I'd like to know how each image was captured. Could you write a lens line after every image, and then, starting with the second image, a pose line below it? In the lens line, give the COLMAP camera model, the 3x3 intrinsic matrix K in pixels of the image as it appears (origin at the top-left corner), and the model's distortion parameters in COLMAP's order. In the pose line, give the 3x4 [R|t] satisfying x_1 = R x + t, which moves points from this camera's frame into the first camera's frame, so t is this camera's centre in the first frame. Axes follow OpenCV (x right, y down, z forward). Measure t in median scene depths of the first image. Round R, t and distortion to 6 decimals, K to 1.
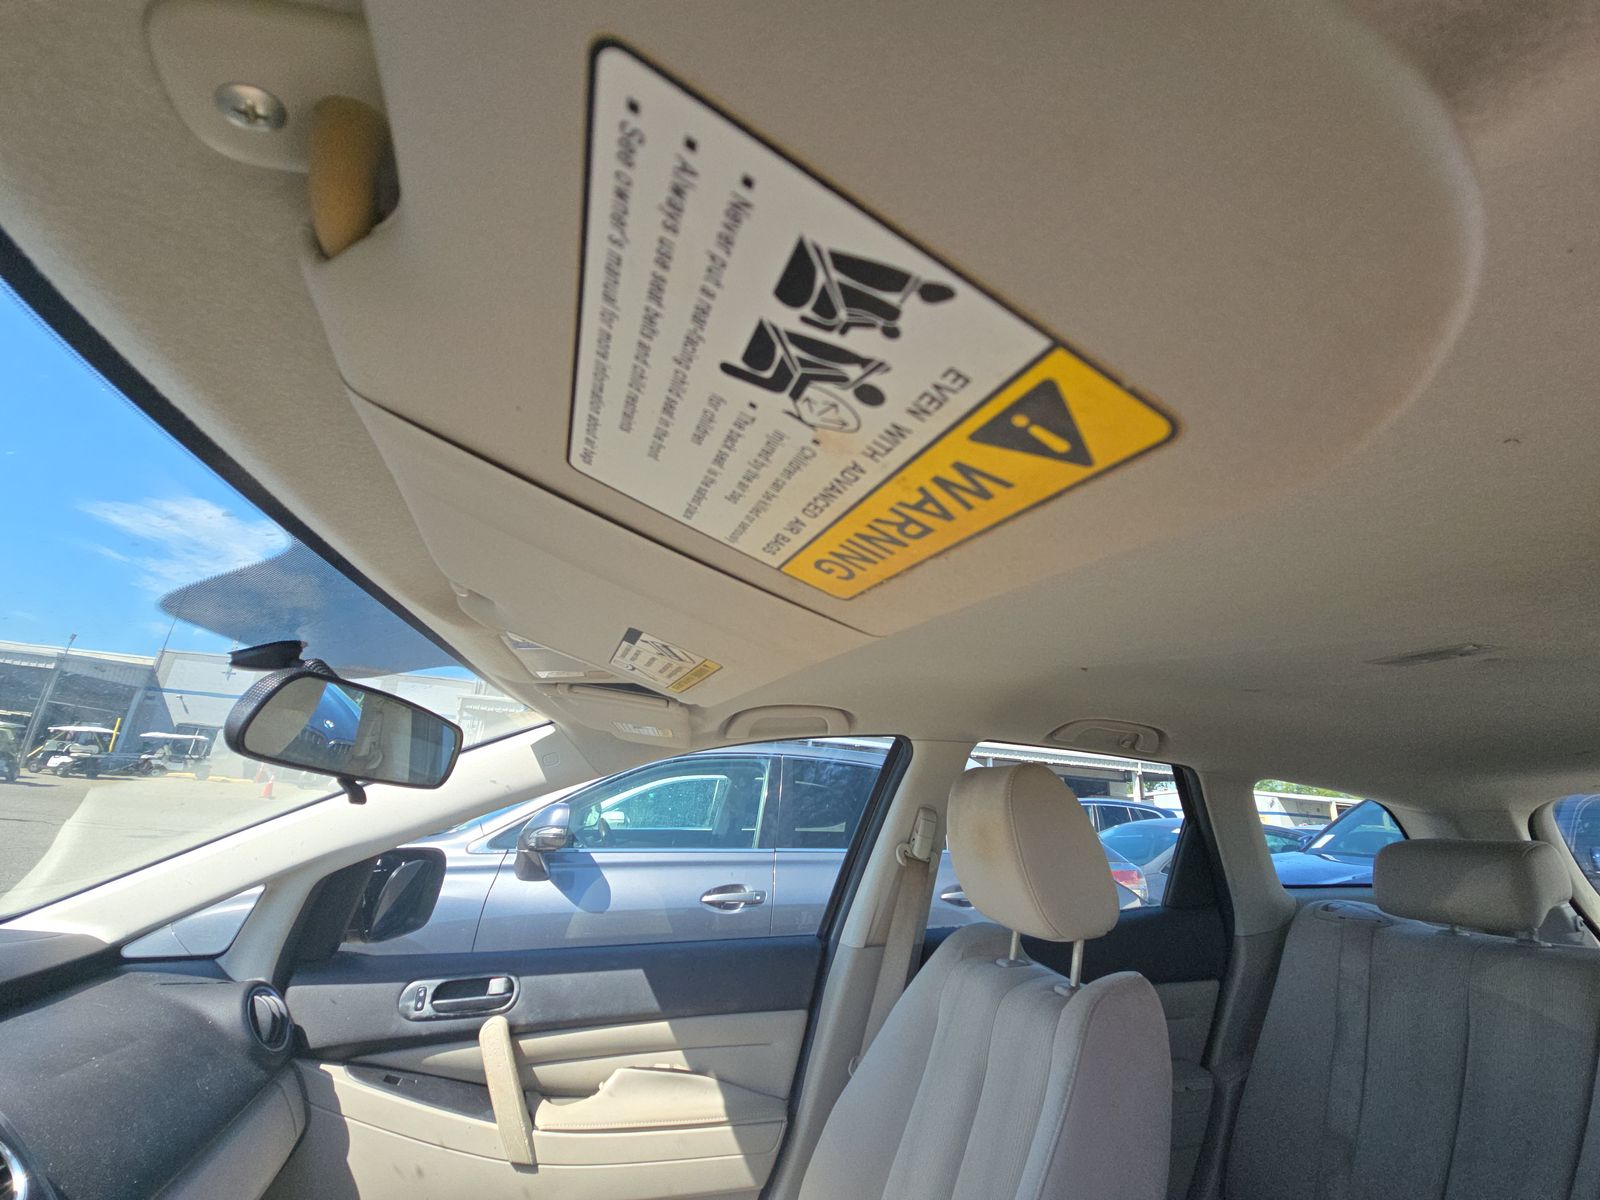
lens RADIAL K [[638.8, 0, 795.2], [0, 638.8, 593.8], [0, 0, 1]] dist [0.014293, -0.011055]
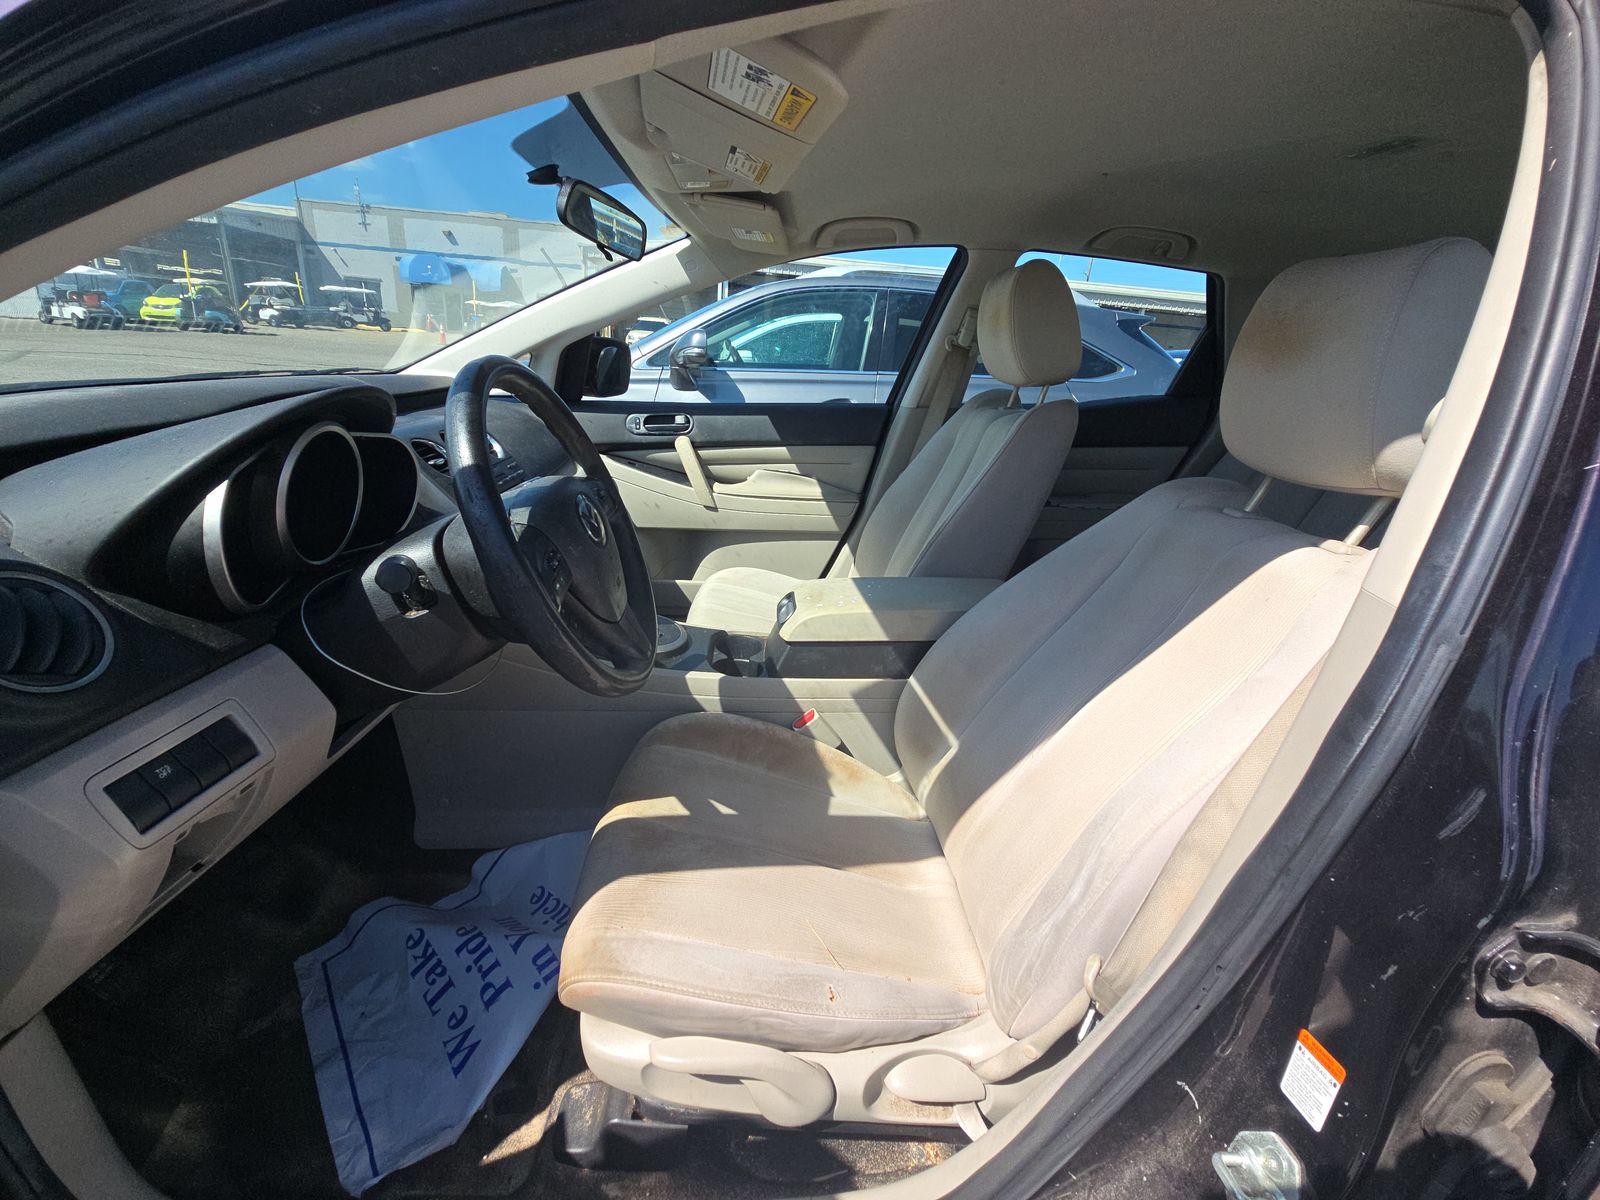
lens RADIAL K [[636.4, 0, 797.4], [0, 636.4, 571.0], [0, 0, 1]] dist [0.014389, -0.014312]
pose [[0.983375, 0.069152, -0.167906, 0.122471], [0.044430, 0.804921, 0.591717, -0.017007], [0.176070, -0.589339, 0.788466, -0.440499]]
